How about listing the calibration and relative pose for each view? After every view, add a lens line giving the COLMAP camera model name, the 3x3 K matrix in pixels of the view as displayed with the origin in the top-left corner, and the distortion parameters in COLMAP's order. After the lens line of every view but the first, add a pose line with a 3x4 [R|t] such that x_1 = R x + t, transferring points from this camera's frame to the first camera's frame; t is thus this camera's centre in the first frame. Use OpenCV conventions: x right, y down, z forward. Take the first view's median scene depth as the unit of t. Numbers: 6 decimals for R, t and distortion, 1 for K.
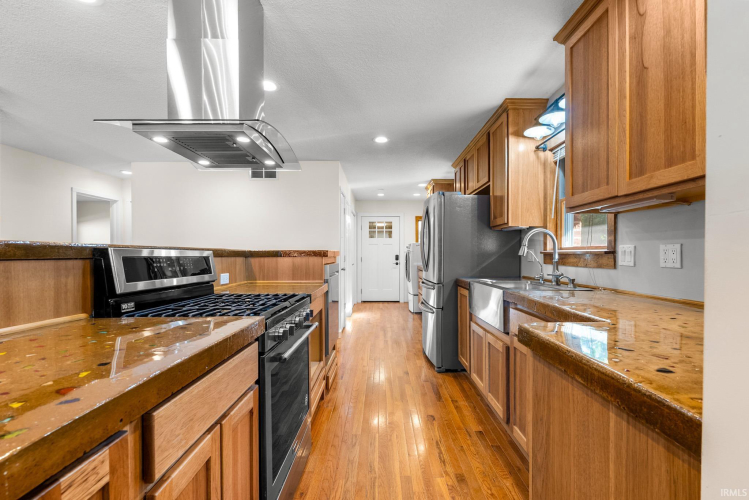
lens RADIAL K [[343.9, 0, 376.2], [0, 343.9, 257.9], [0, 0, 1]] dist [0.001788, 0.000152]
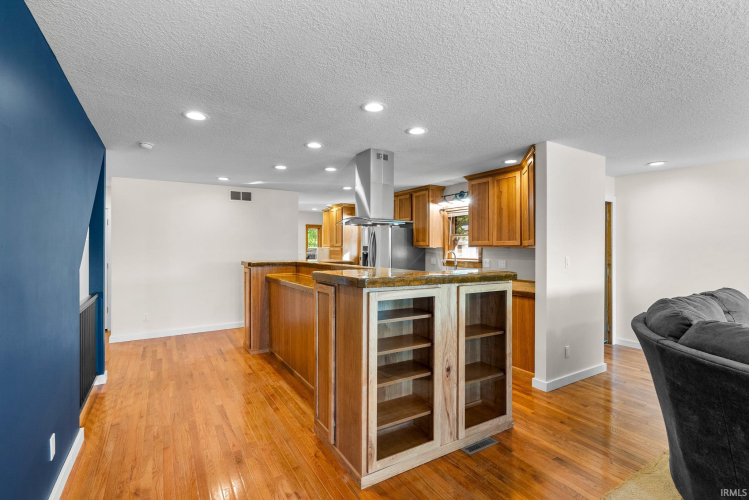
lens RADIAL K [[352.0, 0, 374.3], [0, 352.0, 247.6], [0, 0, 1]] dist [-0.000397, -0.000005]
pose [[0.857651, 0.002304, 0.514227, -0.996151], [0.003743, 0.999935, -0.010724, -0.072918], [-0.514219, 0.011122, 0.857587, -0.627447]]
